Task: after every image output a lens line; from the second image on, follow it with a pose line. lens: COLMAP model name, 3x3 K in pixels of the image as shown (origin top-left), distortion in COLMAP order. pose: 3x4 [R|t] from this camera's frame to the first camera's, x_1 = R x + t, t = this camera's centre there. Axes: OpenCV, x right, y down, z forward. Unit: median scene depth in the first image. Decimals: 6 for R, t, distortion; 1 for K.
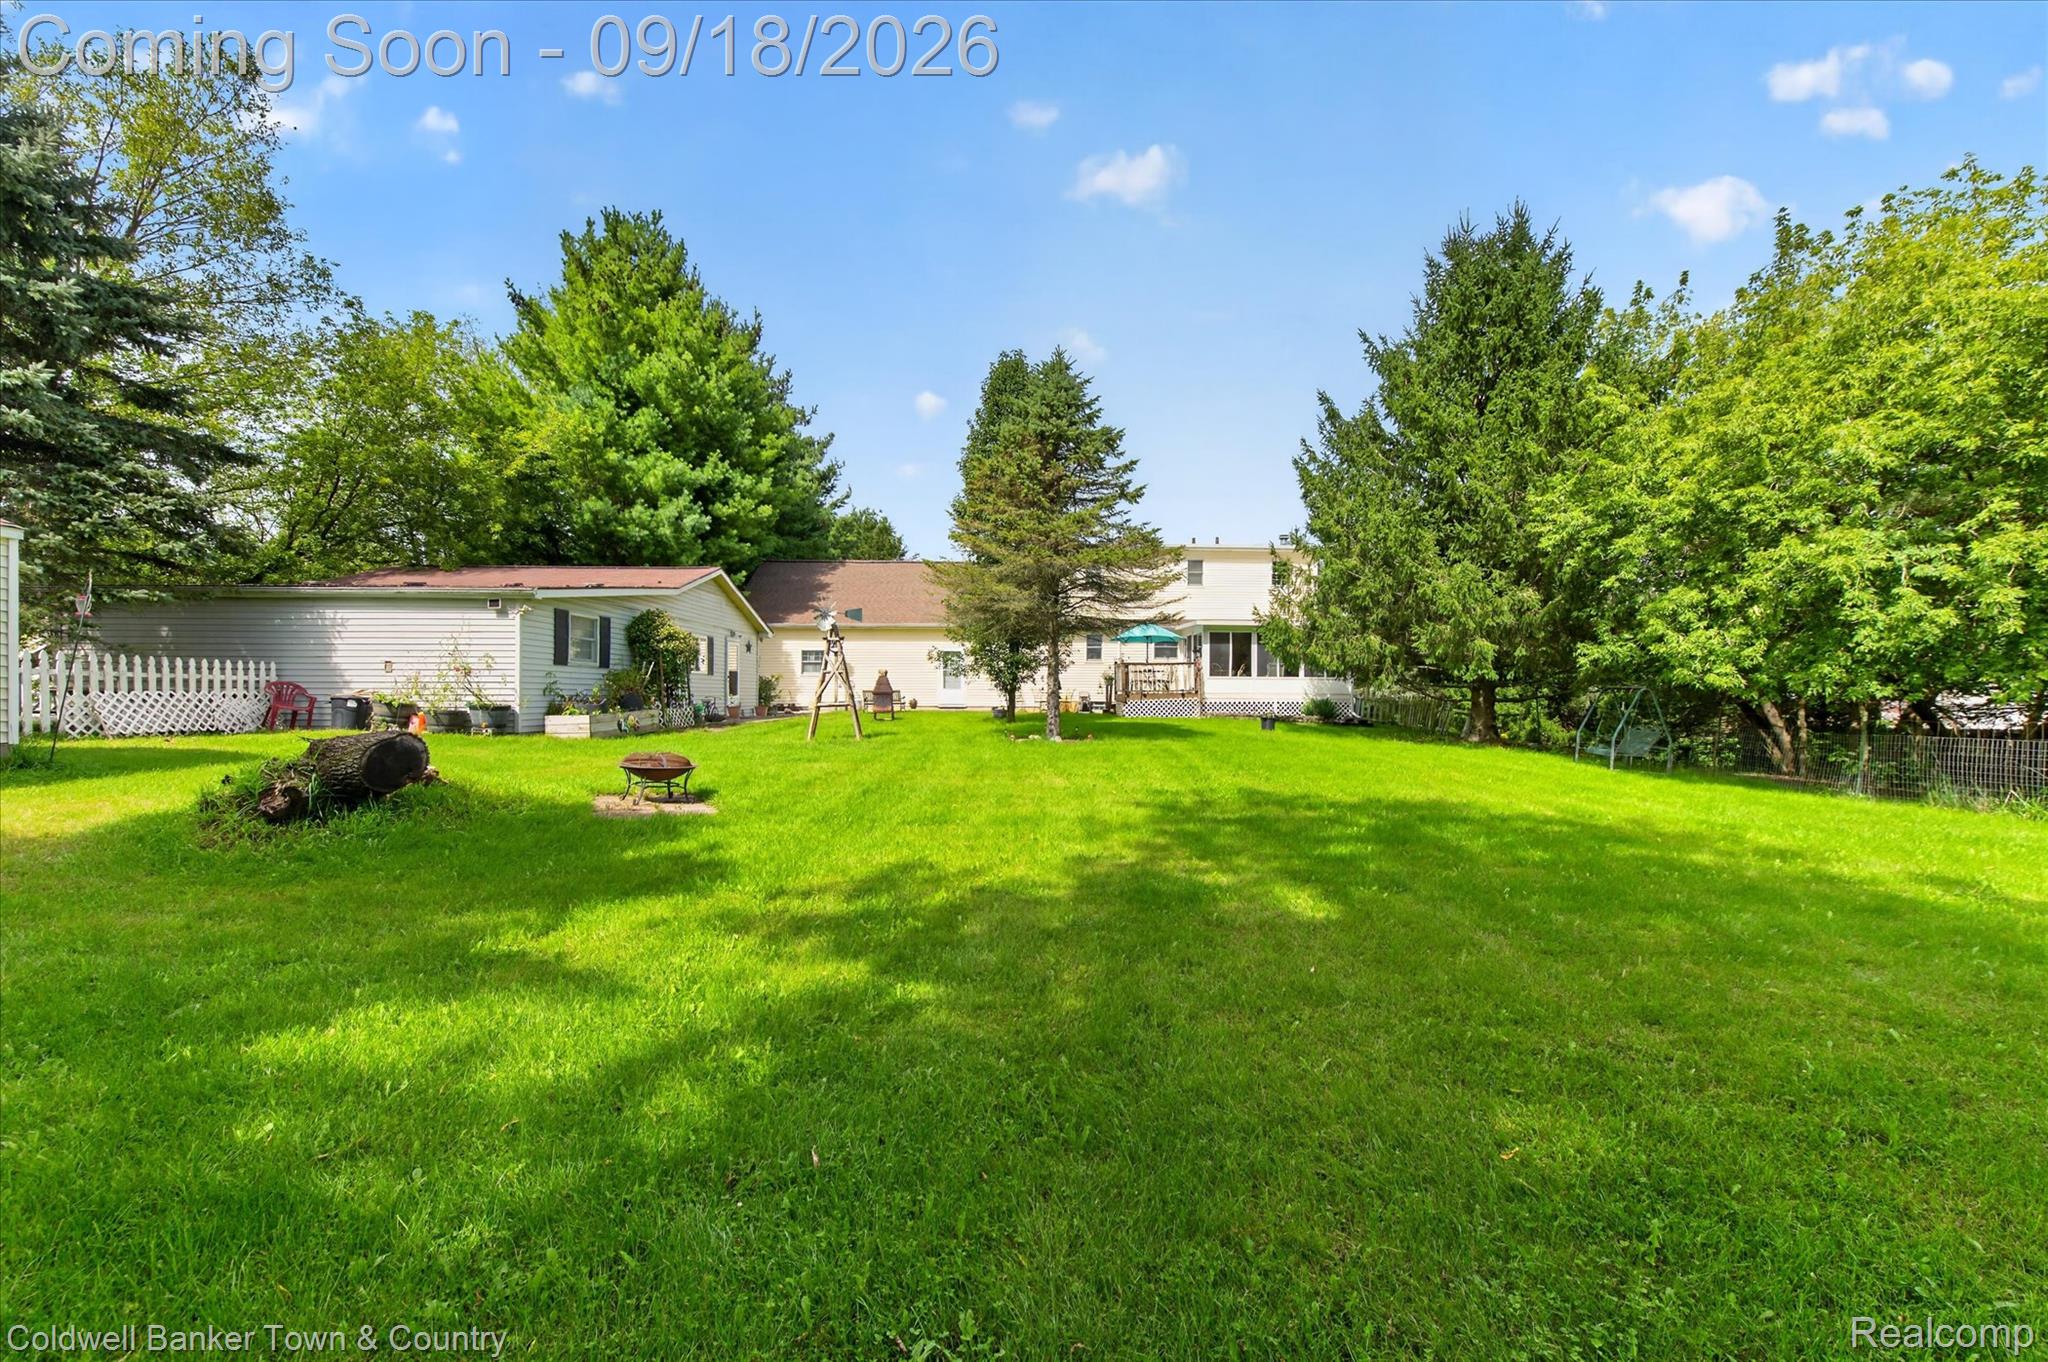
lens RADIAL K [[855.8, 0, 1029.8], [0, 855.8, 683.9], [0, 0, 1]] dist [0.003345, 0.000081]
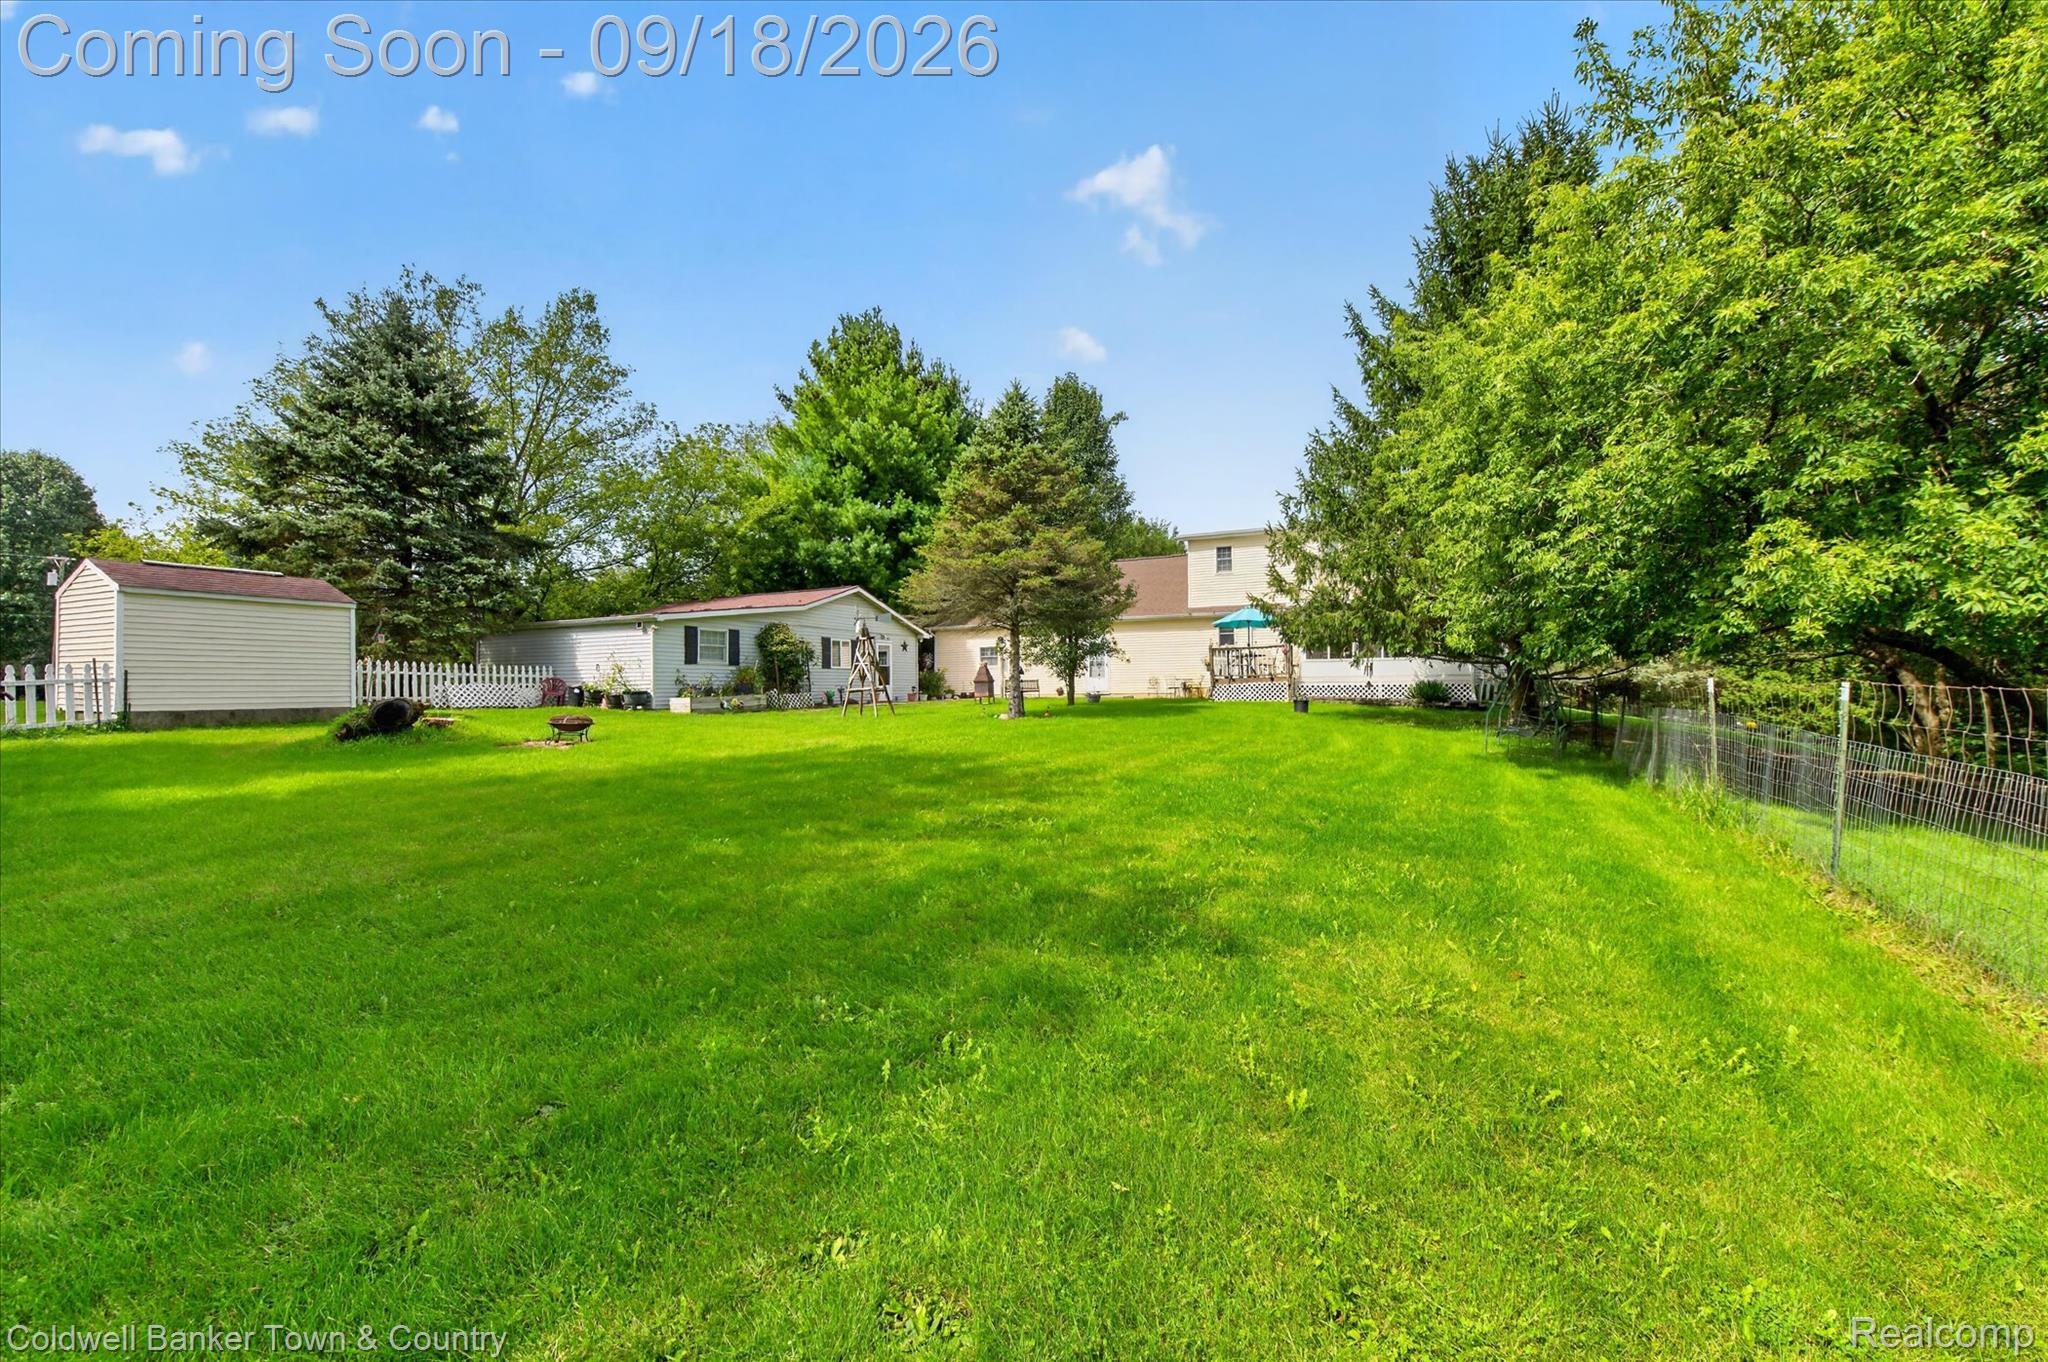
lens RADIAL K [[855.8, 0, 1029.8], [0, 855.8, 683.9], [0, 0, 1]] dist [0.003345, 0.000081]
pose [[0.870960, -0.010273, -0.491247, 0.493761], [0.013890, 0.999897, 0.003716, 0.010637], [0.491158, -0.010060, 0.871013, 0.001049]]
